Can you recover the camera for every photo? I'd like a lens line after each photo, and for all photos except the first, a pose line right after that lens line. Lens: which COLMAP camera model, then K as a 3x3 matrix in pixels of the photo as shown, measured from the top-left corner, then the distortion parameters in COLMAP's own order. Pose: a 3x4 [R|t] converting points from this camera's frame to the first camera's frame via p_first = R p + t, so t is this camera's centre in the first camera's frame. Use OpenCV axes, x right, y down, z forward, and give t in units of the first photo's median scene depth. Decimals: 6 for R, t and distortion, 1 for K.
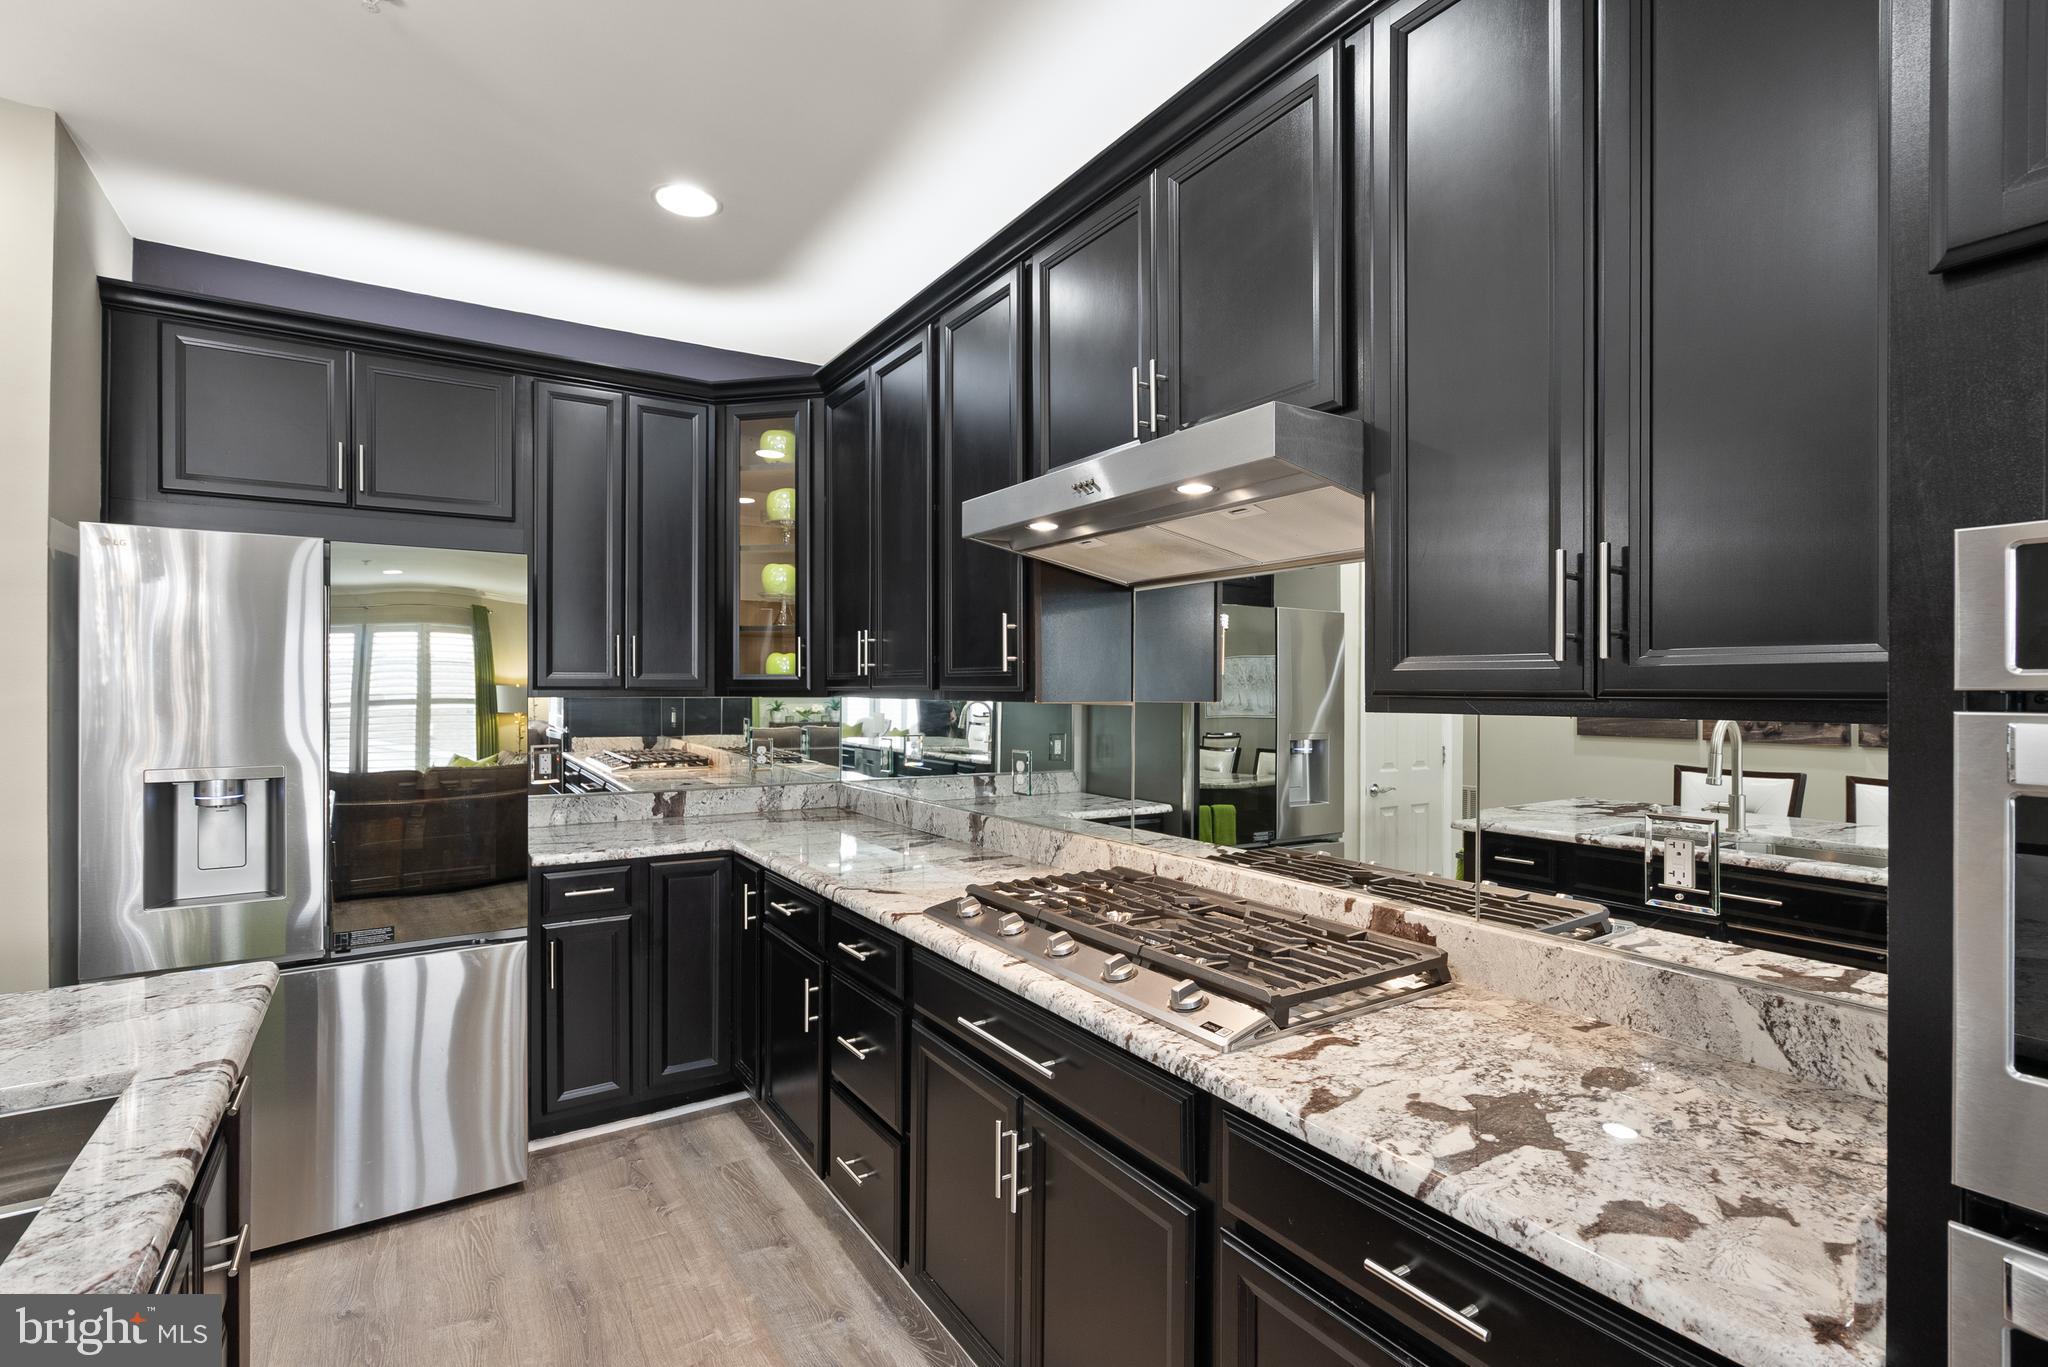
lens RADIAL K [[960.4, 0, 1021.0], [0, 960.4, 684.6], [0, 0, 1]] dist [-0.003262, 0.005292]
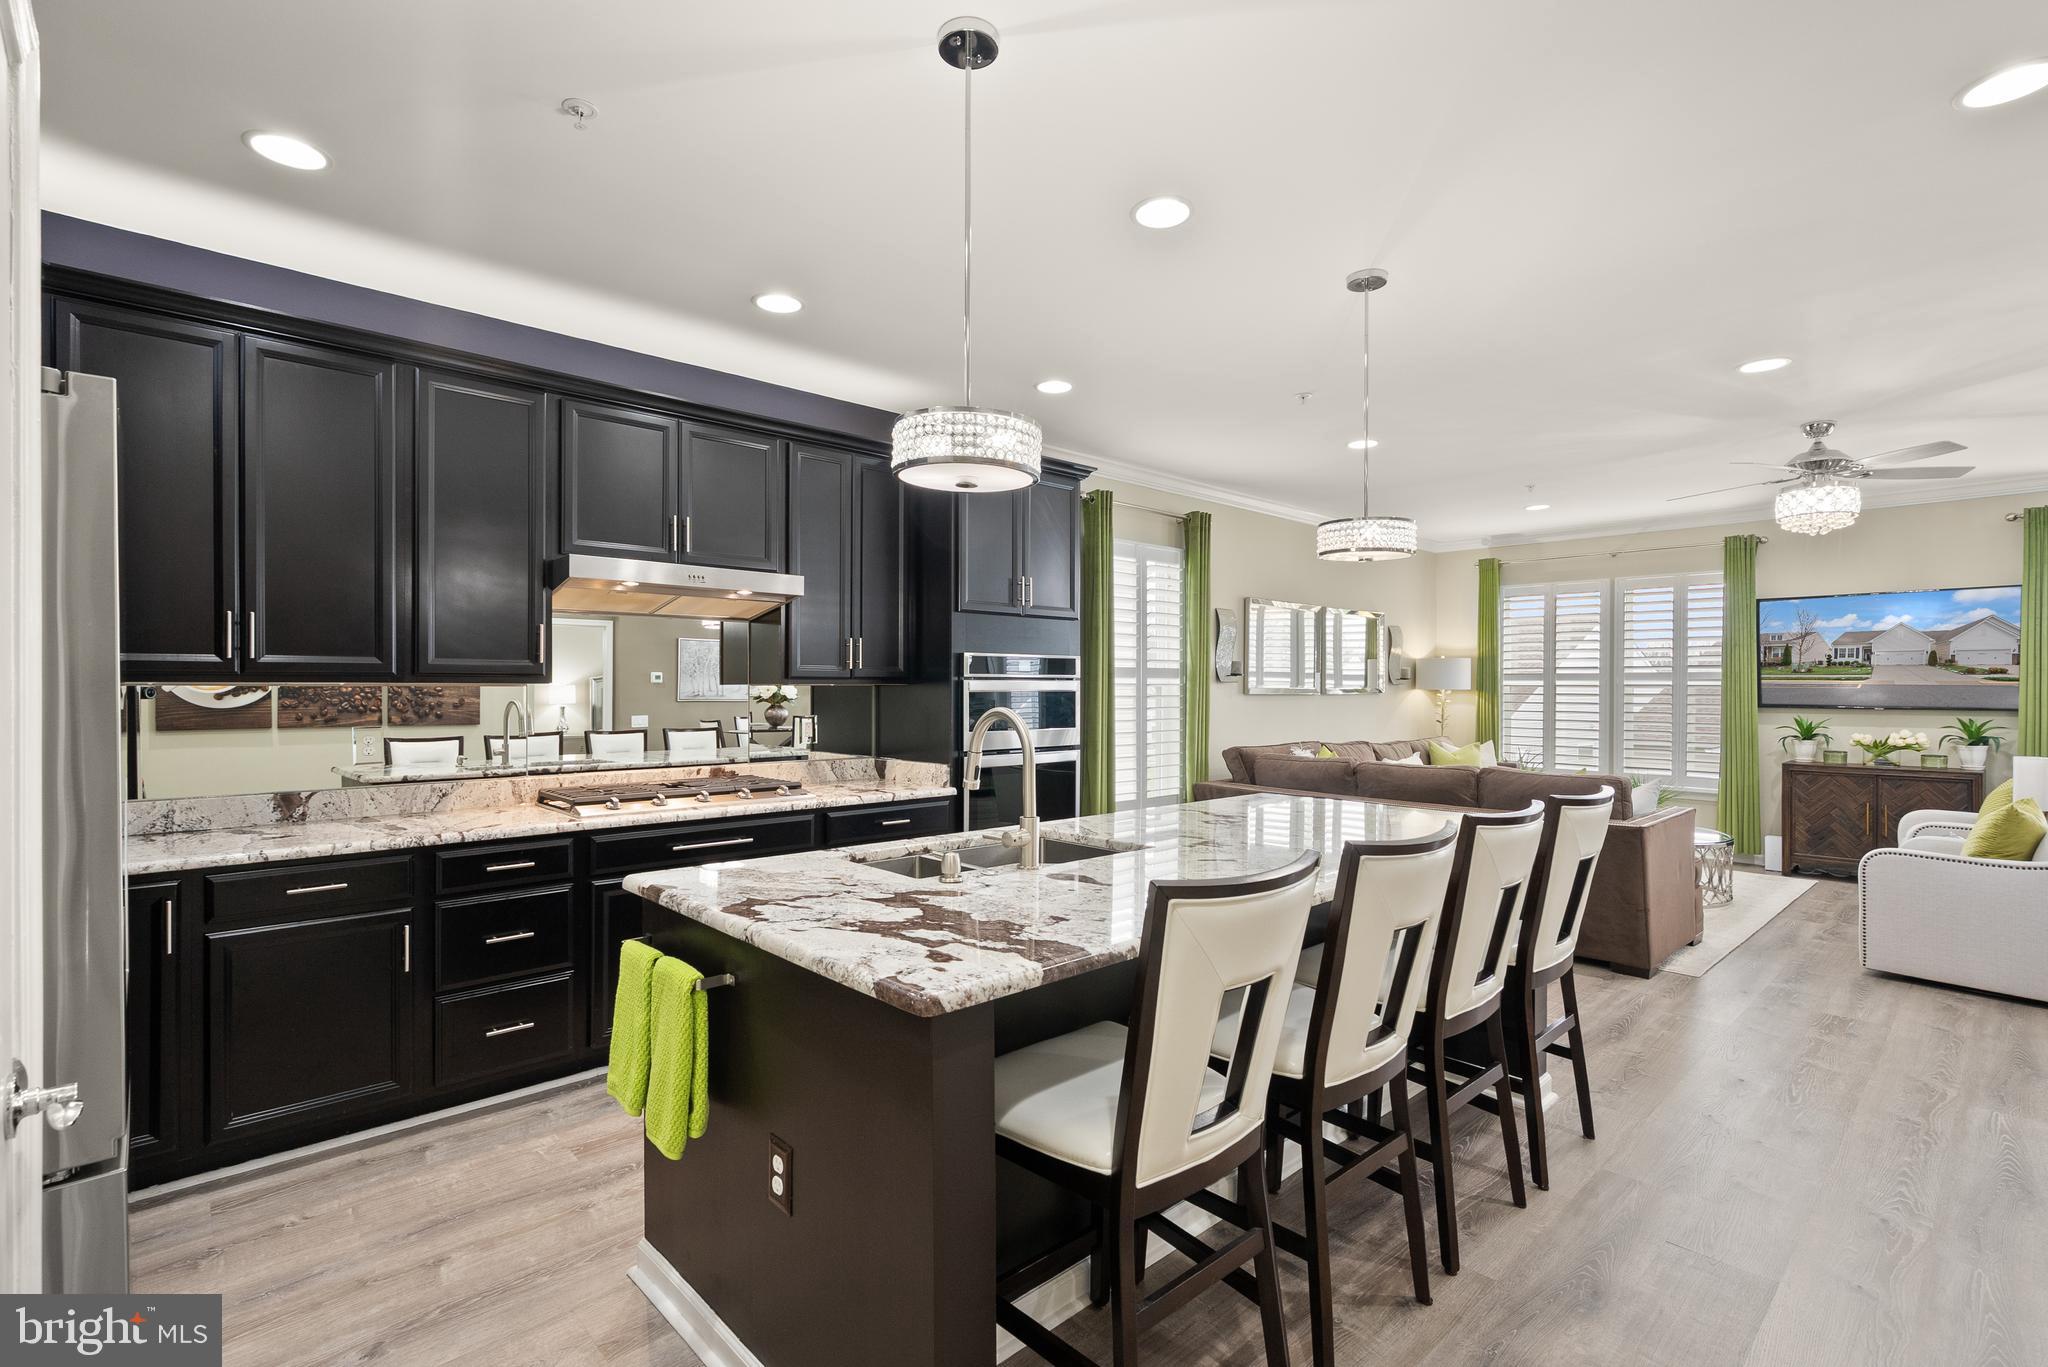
lens RADIAL K [[960.4, 0, 1004.5], [0, 960.4, 683.9], [0, 0, 1]] dist [-0.003262, 0.005292]
pose [[-0.166352, 0.010058, 0.986015, -1.556125], [0.004800, 0.999944, -0.009391, 0.033304], [-0.986055, 0.003171, -0.166391, 0.507288]]
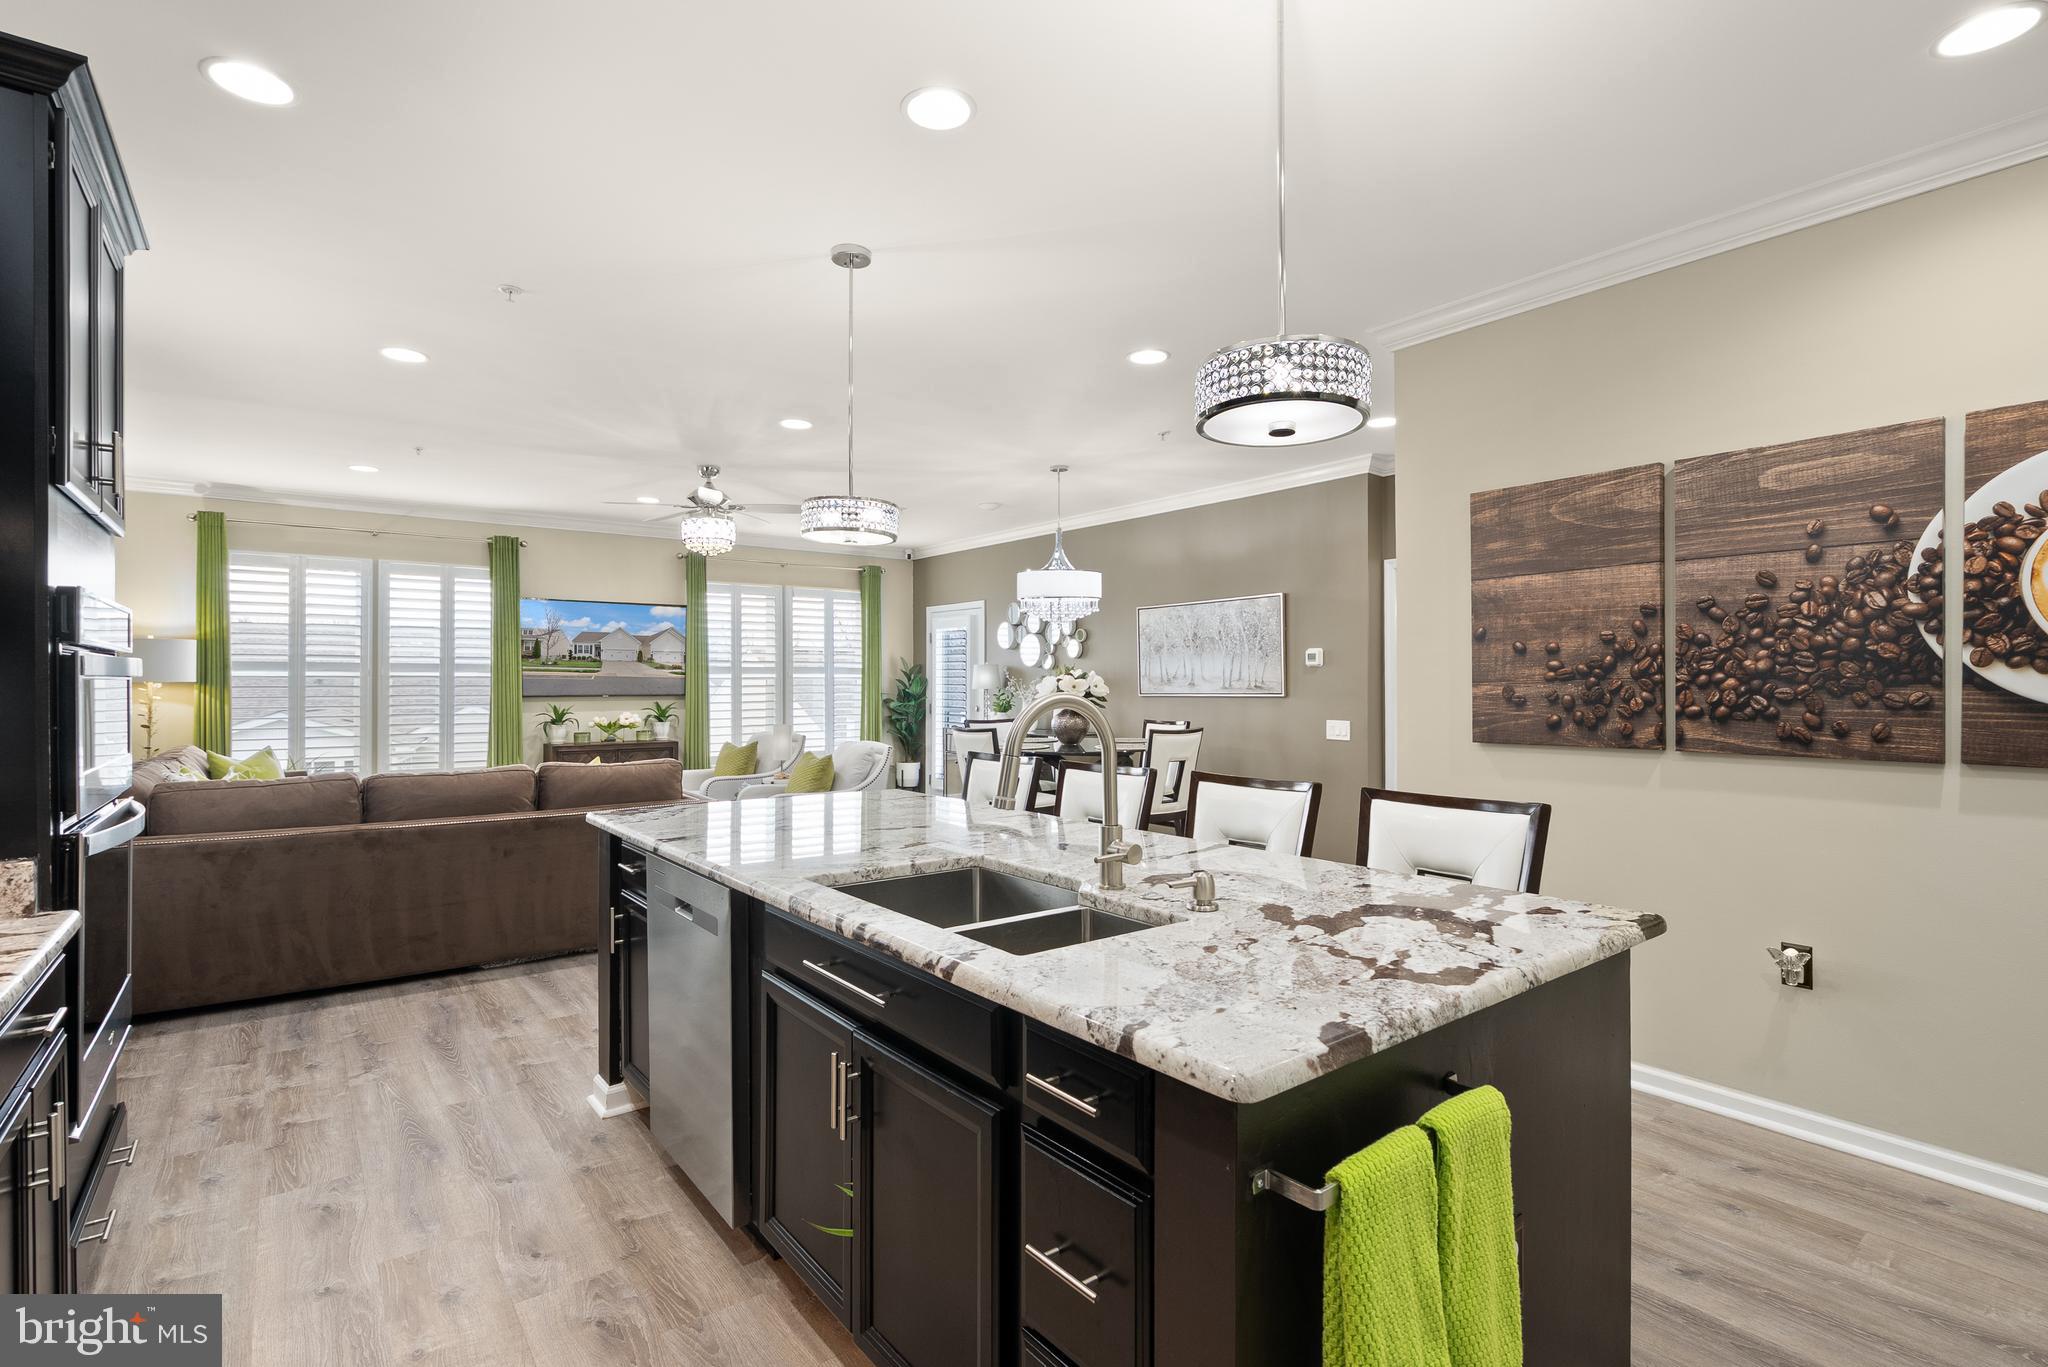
lens RADIAL K [[960.4, 0, 1038.0], [0, 960.4, 672.0], [0, 0, 1]] dist [-0.003262, 0.005292]
pose [[-0.996298, 0.004842, -0.085835, -0.447457], [0.005073, 0.999984, -0.002479, 0.023163], [0.085822, -0.002905, -0.996306, 1.089693]]
